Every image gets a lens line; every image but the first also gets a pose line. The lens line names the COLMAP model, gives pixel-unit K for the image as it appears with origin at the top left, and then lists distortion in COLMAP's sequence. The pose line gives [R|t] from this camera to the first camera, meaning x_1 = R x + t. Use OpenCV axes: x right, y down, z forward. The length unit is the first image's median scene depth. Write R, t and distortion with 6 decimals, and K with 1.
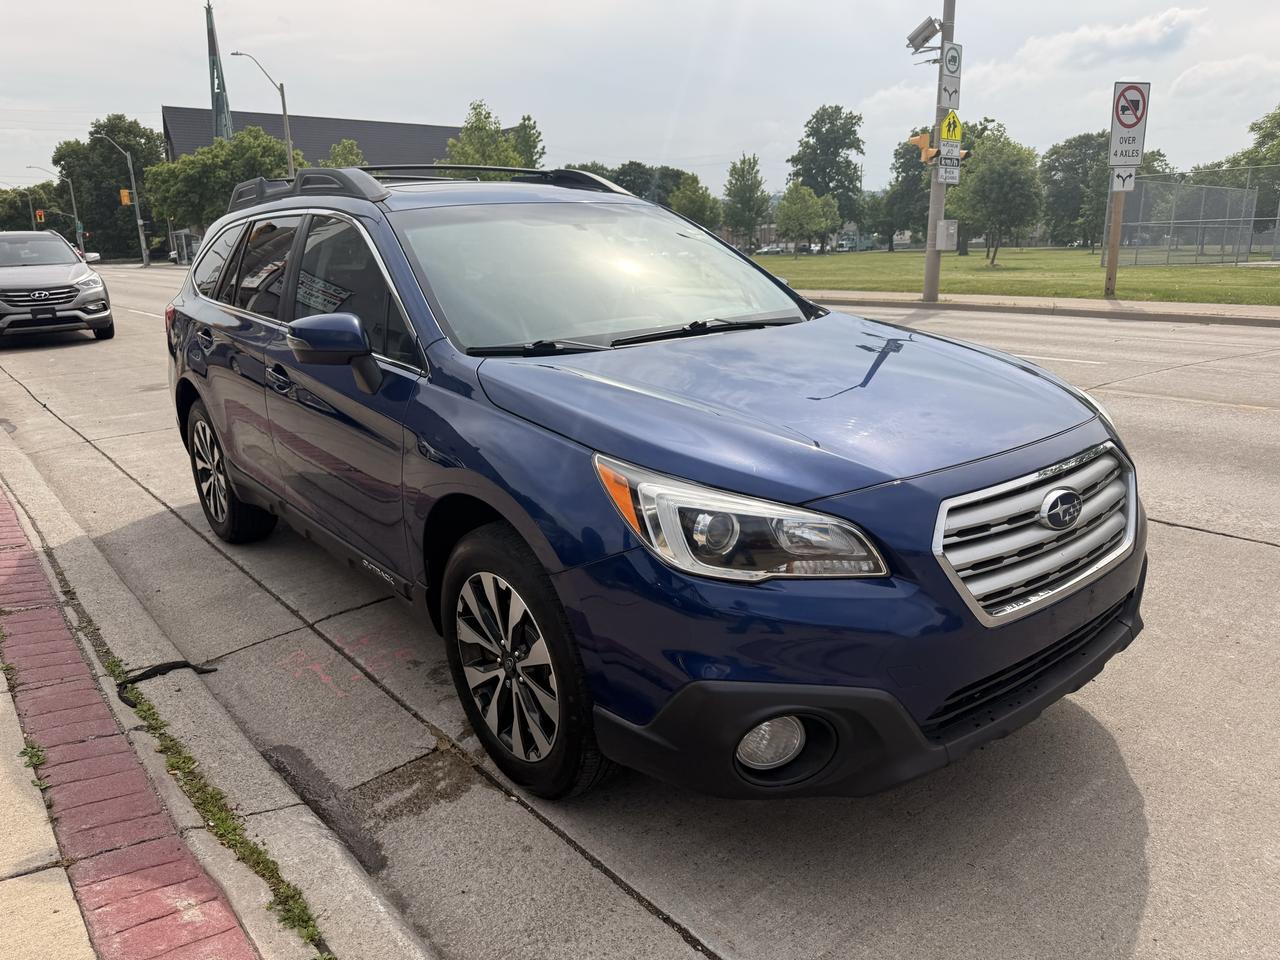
lens RADIAL K [[911.7, 0, 645.1], [0, 911.7, 477.3], [0, 0, 1]] dist [0.014865, -0.018156]
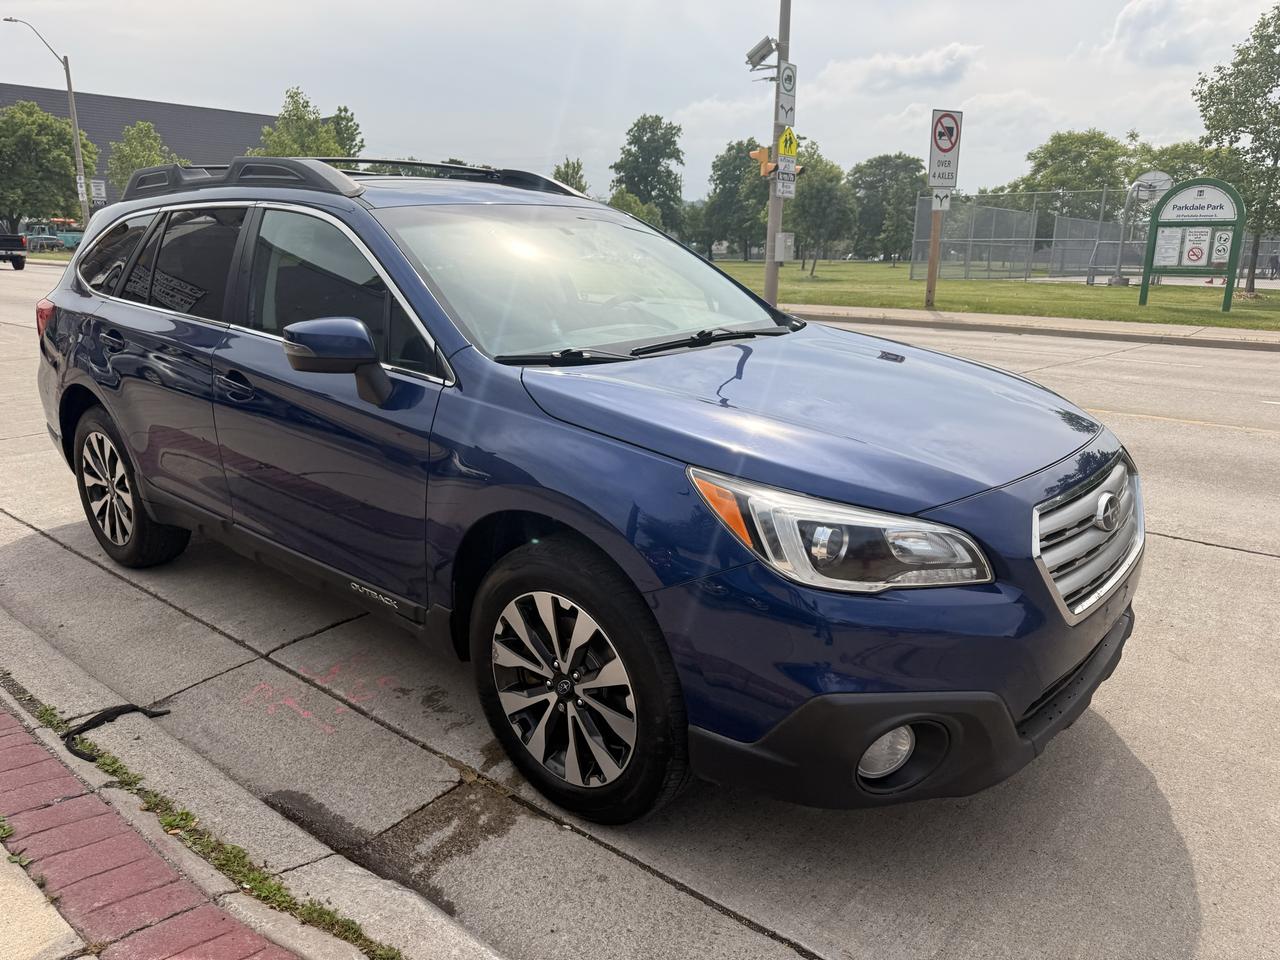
lens RADIAL K [[911.7, 0, 645.9], [0, 911.7, 478.3], [0, 0, 1]] dist [0.014865, -0.018156]
pose [[0.981503, -0.018046, 0.190593, -0.182406], [0.018520, 0.999828, -0.000707, -0.009167], [-0.190547, 0.004224, 0.981669, 0.031704]]
